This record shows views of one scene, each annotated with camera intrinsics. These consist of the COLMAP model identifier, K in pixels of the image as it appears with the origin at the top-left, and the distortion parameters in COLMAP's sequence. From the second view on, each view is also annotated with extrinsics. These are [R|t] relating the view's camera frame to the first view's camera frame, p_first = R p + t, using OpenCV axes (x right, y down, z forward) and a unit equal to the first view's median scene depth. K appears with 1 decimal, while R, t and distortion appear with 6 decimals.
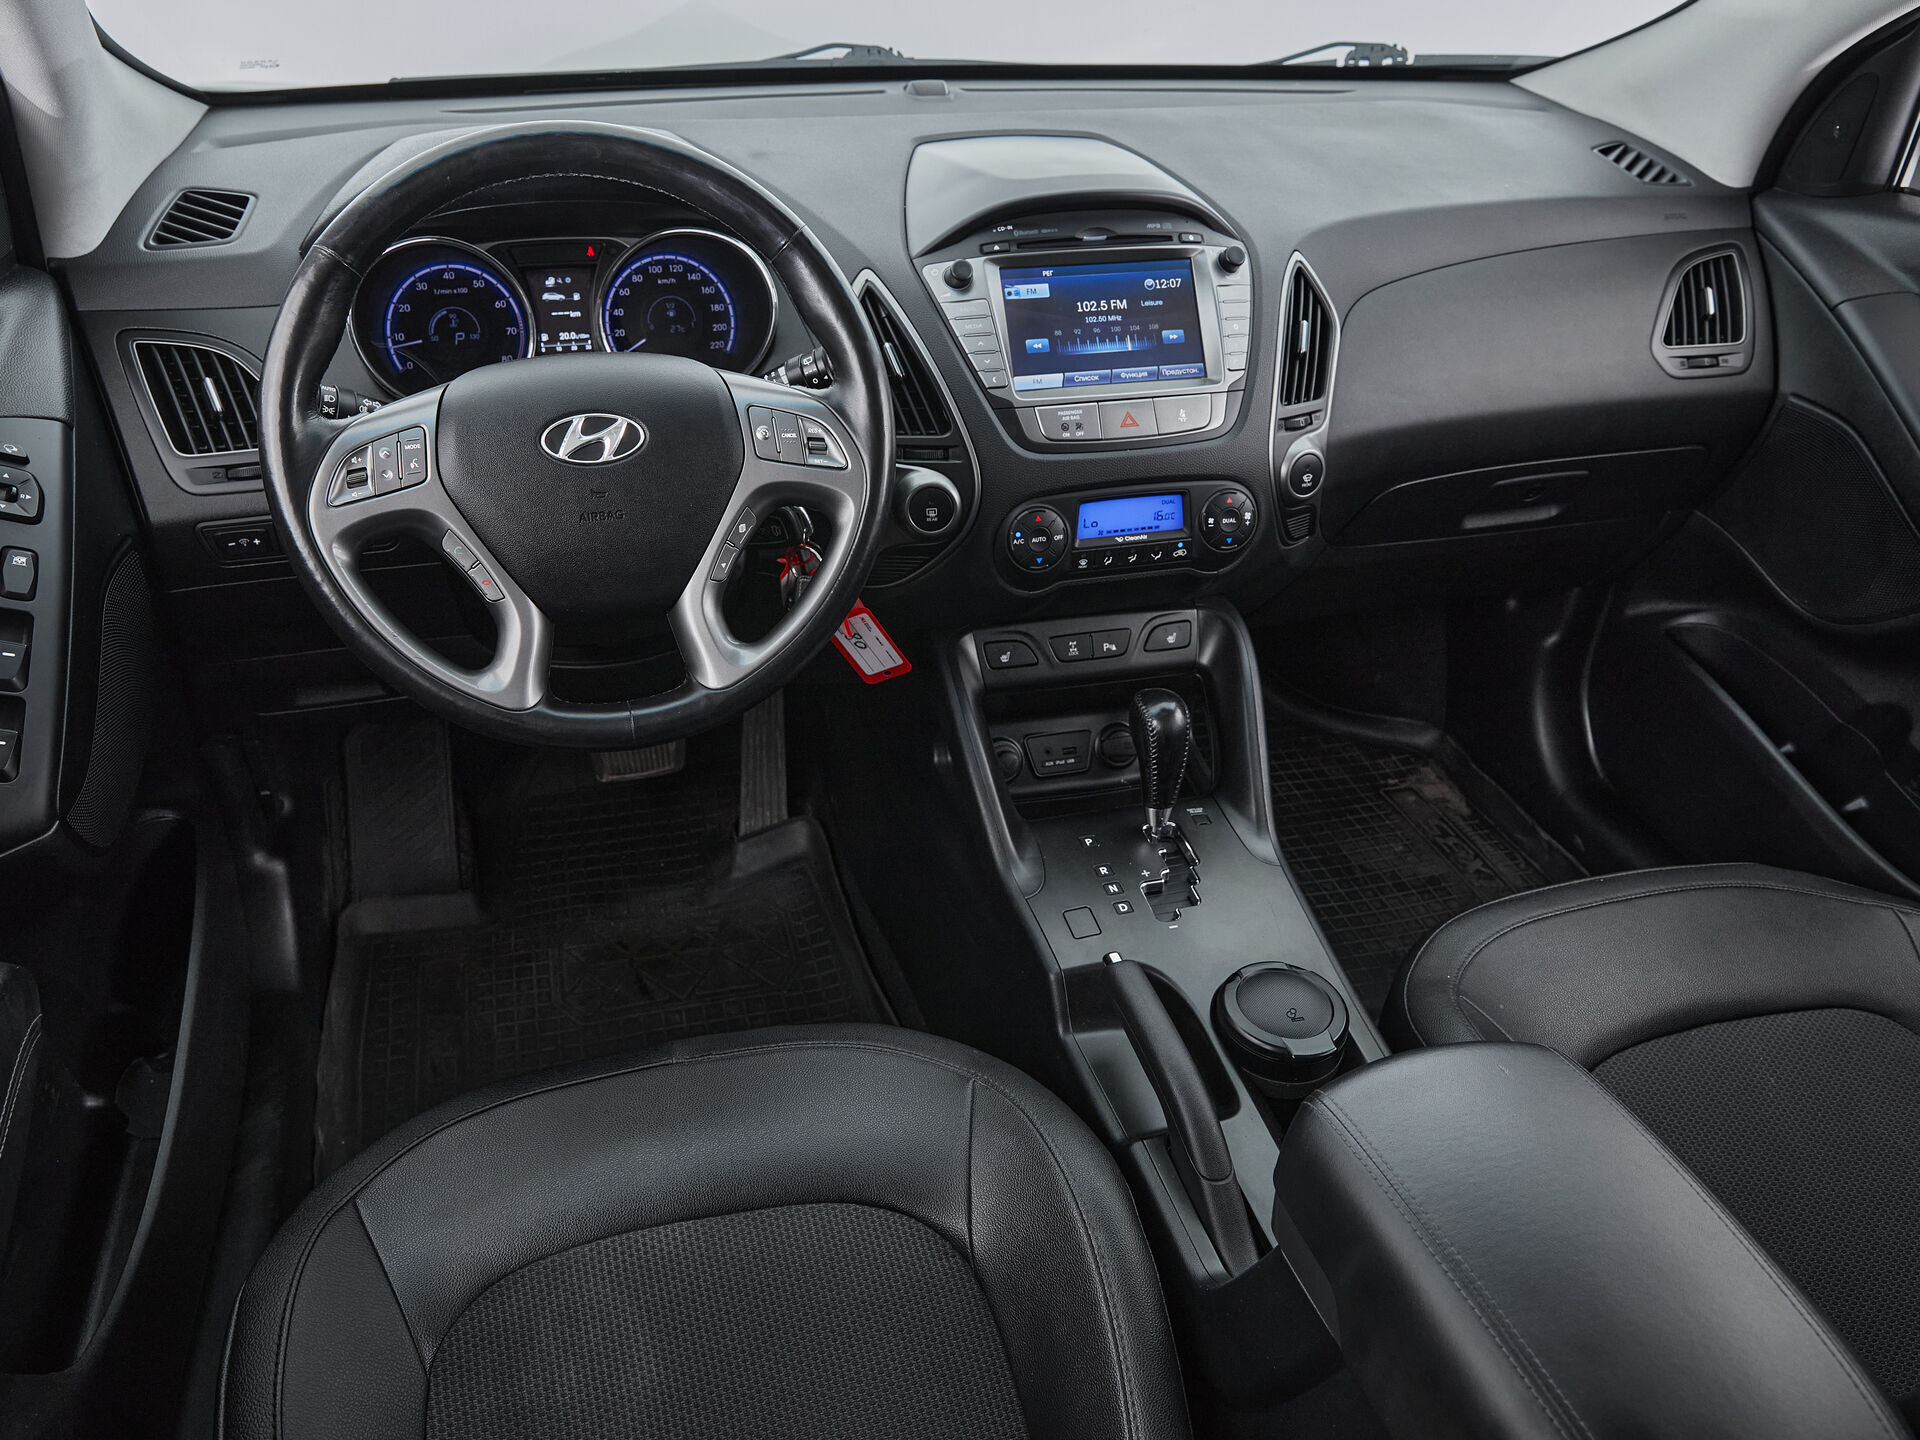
lens RADIAL K [[1427.7, 0, 912.6], [0, 1427.7, 716.6], [0, 0, 1]] dist [-0.014108, 0.002931]
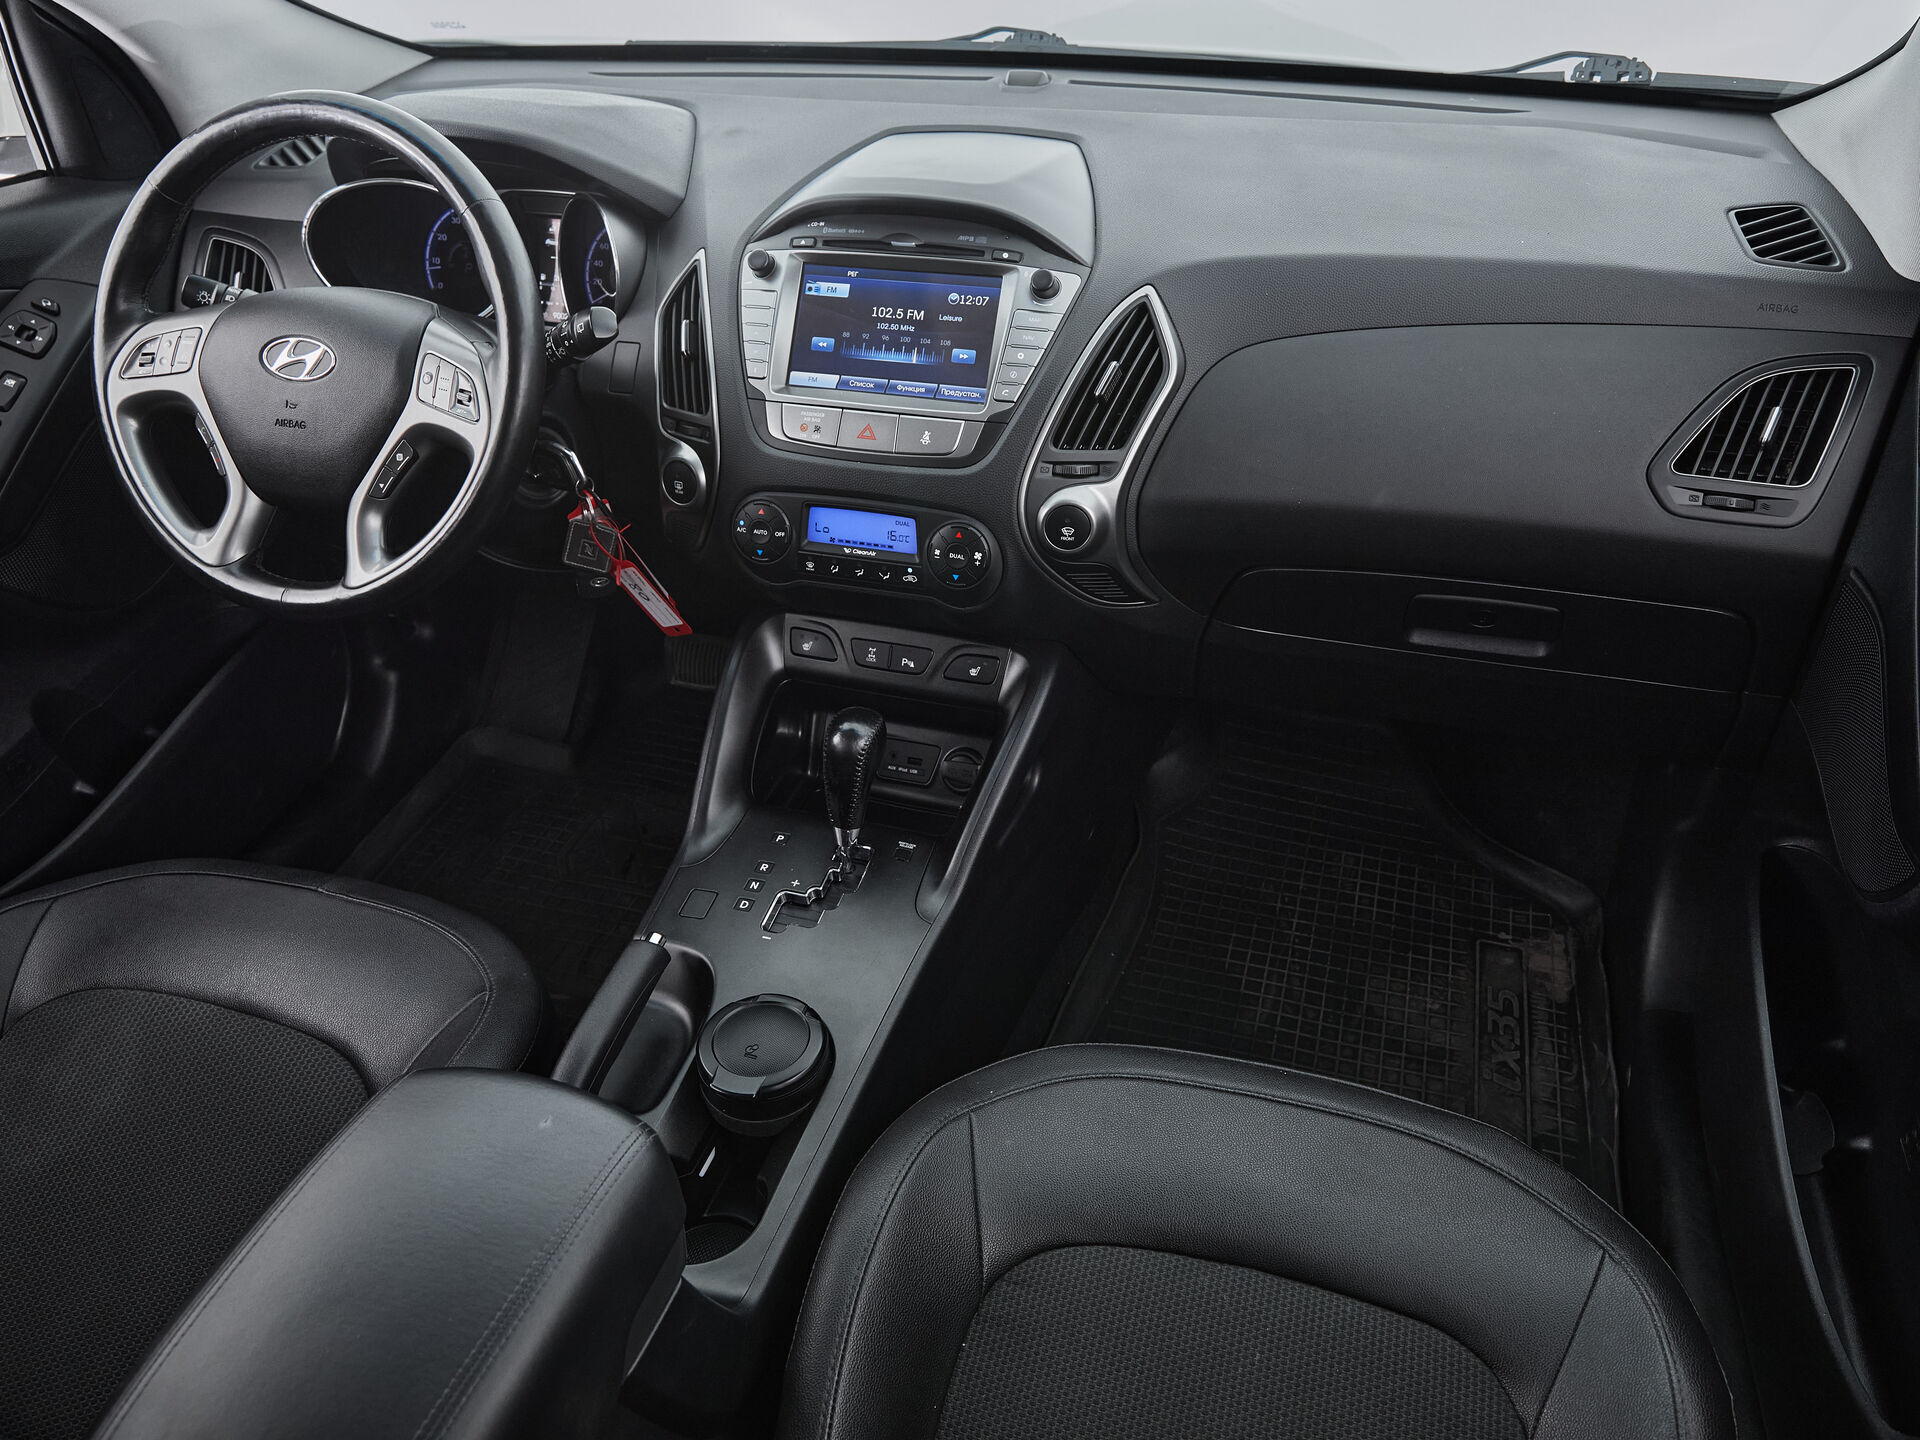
lens RADIAL K [[1434.4, 0, 977.5], [0, 1434.4, 717.2], [0, 0, 1]] dist [-0.011041, -0.002459]
pose [[0.848784, 0.265274, -0.457378, 0.695538], [-0.254028, 0.963253, 0.087260, -0.120852], [0.463719, 0.042121, 0.884981, 0.167897]]
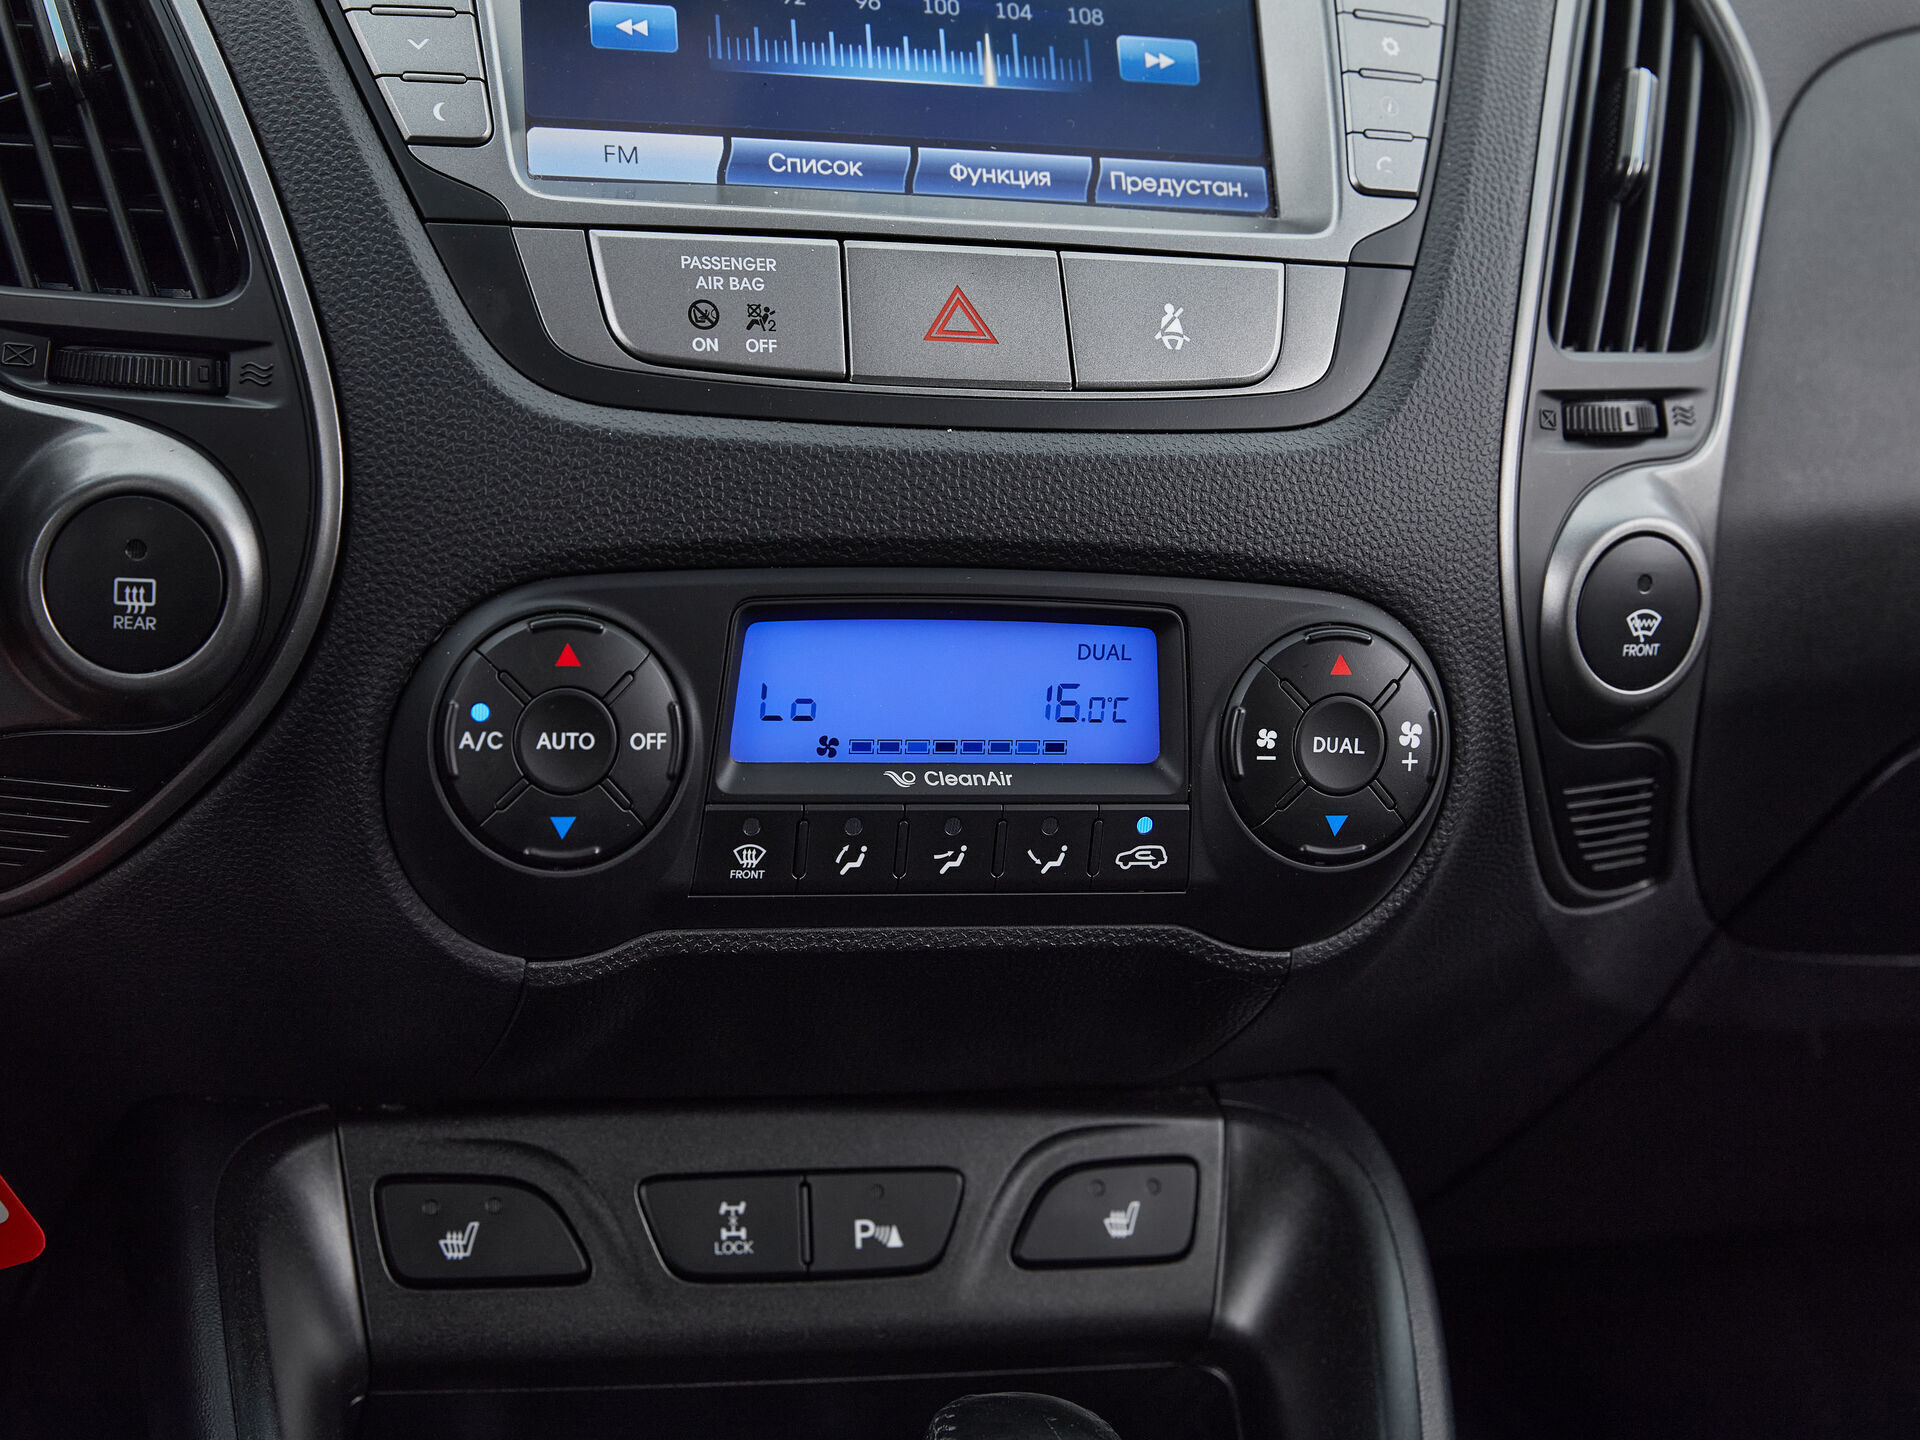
lens RADIAL K [[3839.1, 0, 960.0], [0, 3839.1, 720.0], [0, 0, 1]] dist [-0.082030, -0.074258]
pose [[0.994234, 0.078532, 0.073018, 0.103813], [-0.060229, 0.972339, -0.225677, 0.017351], [-0.088721, 0.219978, 0.971462, 0.335969]]
